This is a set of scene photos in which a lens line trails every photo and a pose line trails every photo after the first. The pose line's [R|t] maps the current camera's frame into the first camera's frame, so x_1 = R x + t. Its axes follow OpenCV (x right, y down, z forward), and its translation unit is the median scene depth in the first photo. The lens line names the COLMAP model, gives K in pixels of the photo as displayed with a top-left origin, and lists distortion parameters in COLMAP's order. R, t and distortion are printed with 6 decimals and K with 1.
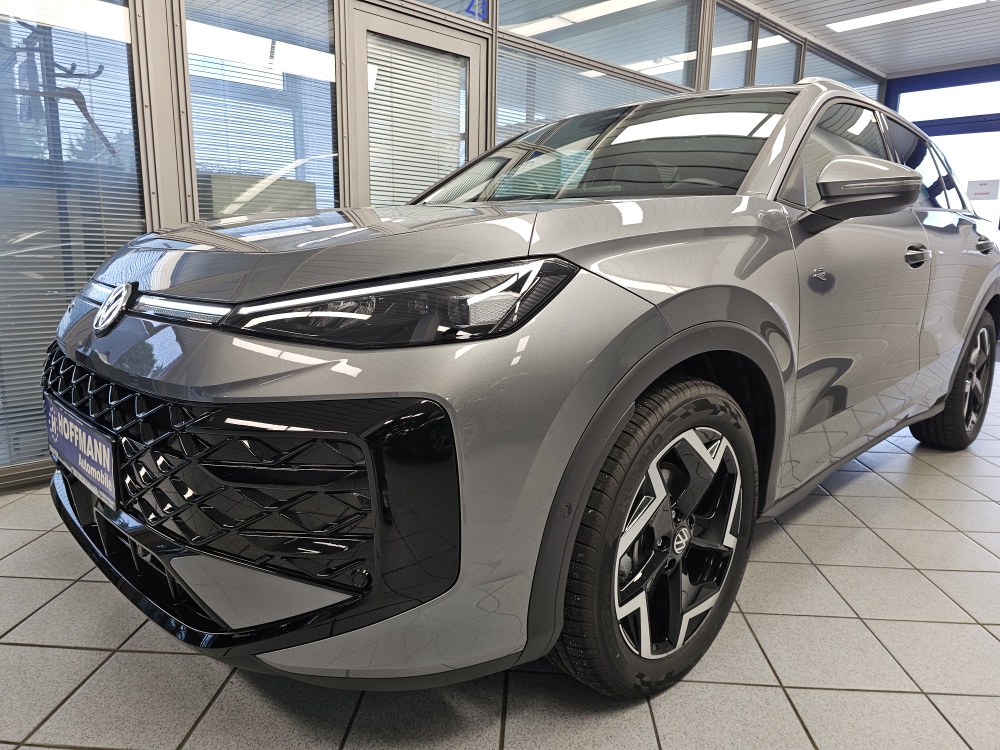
lens RADIAL K [[672.8, 0, 503.8], [0, 672.8, 375.9], [0, 0, 1]] dist [-0.003637, 0.001915]
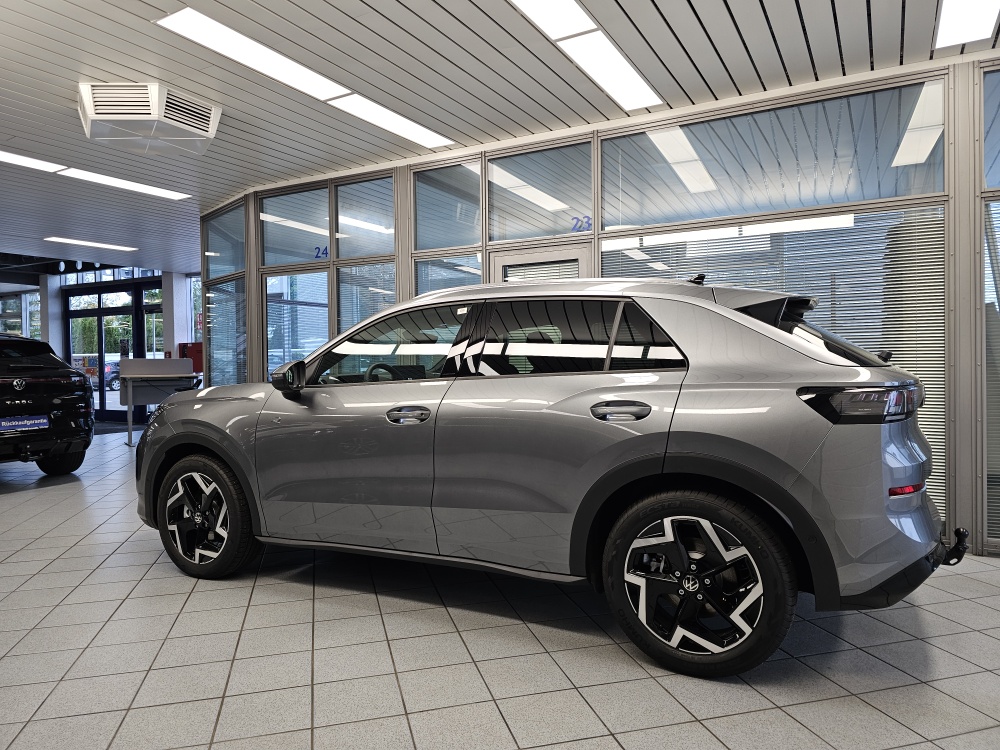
lens RADIAL K [[671.5, 0, 500.0], [0, 671.5, 375.0], [0, 0, 1]] dist [0.037788, -0.003819]
pose [[0.312123, 0.001500, -0.950041, 3.121529], [-0.168499, 0.984232, -0.053804, -0.351916], [0.934980, 0.176874, 0.307454, 1.197743]]
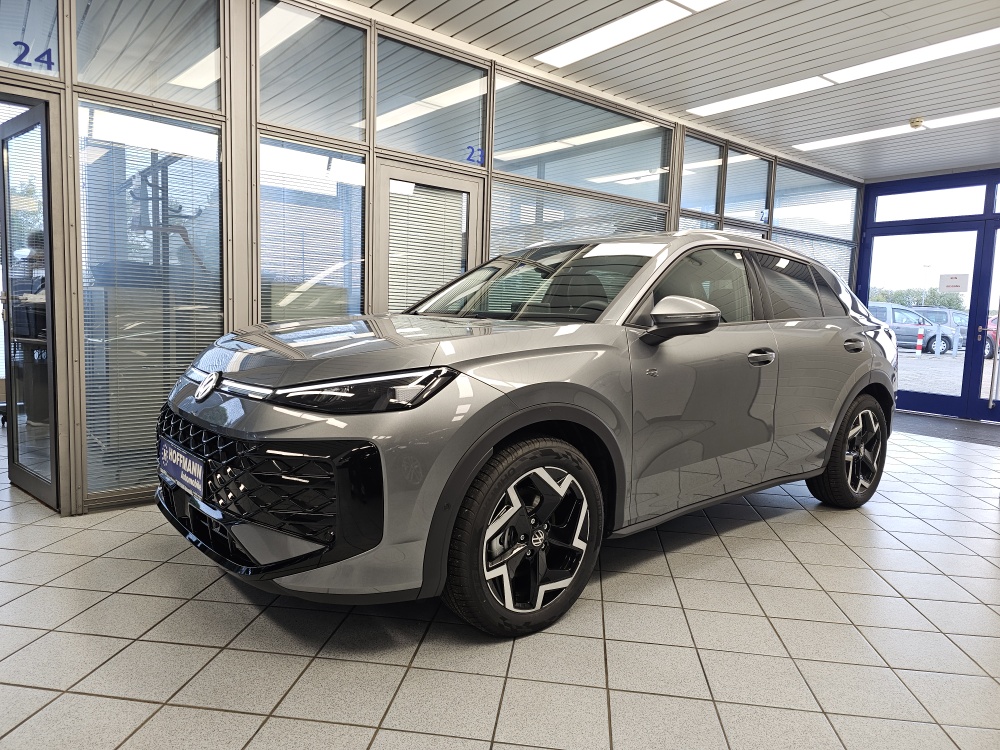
lens RADIAL K [[671.5, 0, 500.0], [0, 671.5, 375.0], [0, 0, 1]] dist [0.037788, -0.003819]
pose [[0.996637, 0.021290, -0.079127, 0.296806], [-0.029120, 0.994646, -0.099154, 0.019543], [0.076593, 0.101124, 0.991921, -0.651735]]
